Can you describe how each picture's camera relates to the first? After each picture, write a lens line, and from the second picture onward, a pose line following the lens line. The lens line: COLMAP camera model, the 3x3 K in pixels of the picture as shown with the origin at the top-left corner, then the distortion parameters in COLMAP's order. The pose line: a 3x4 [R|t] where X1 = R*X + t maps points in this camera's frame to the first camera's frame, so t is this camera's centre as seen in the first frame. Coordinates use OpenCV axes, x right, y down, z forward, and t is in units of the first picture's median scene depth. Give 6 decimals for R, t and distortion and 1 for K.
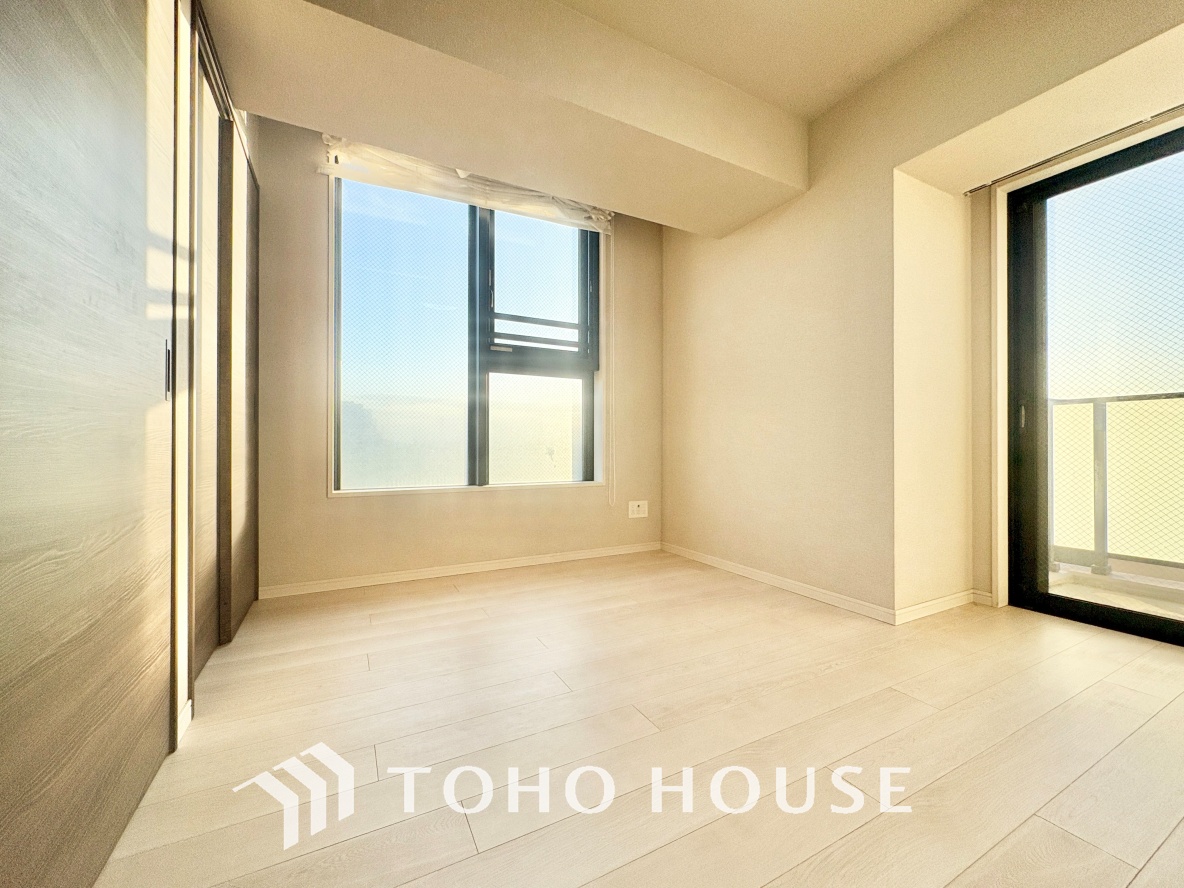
lens RADIAL K [[472.9, 0, 593.0], [0, 472.9, 445.8], [0, 0, 1]] dist [-0.000156, -0.000213]
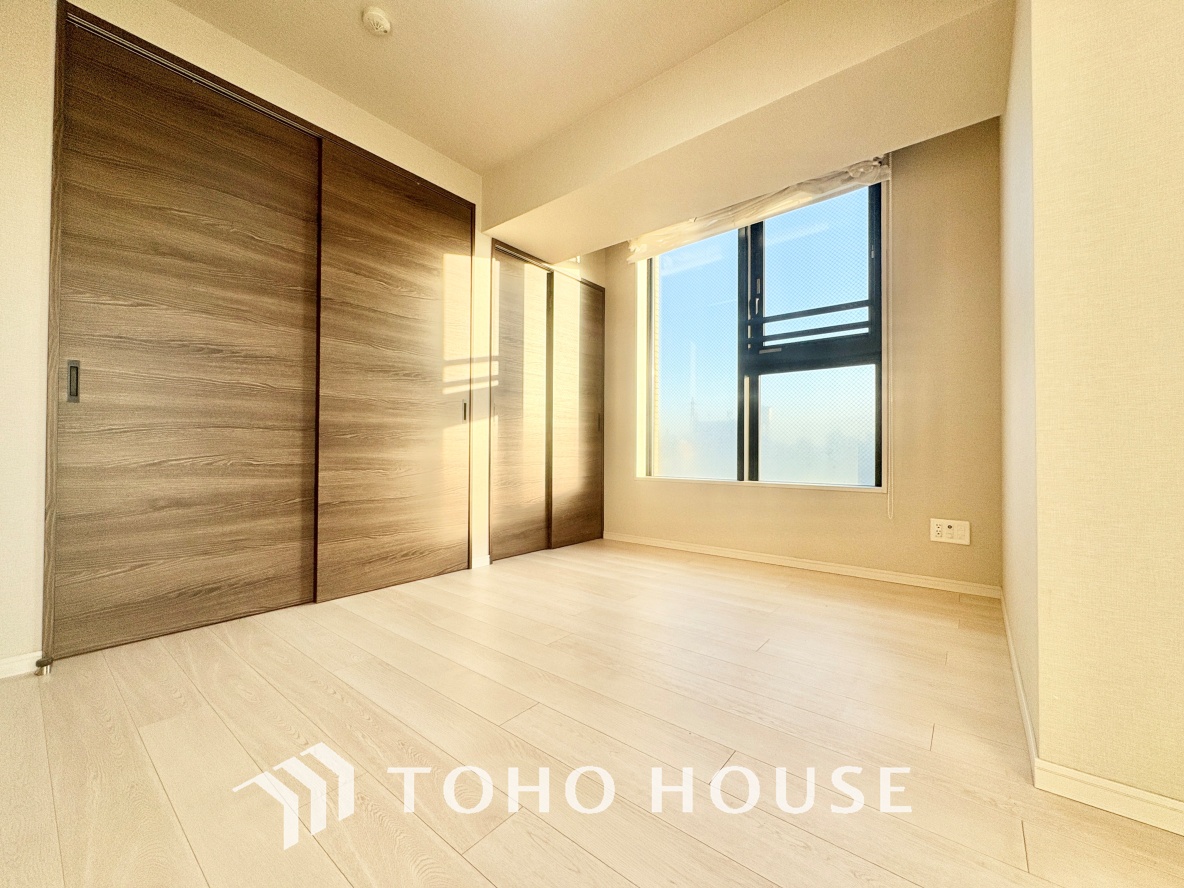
lens RADIAL K [[472.9, 0, 593.9], [0, 472.9, 442.8], [0, 0, 1]] dist [-0.000156, -0.000213]
pose [[0.394345, -0.014094, -0.918855, 0.605582], [-0.007727, 0.999796, -0.018652, 0.019336], [0.918930, 0.014456, 0.394155, 0.242568]]
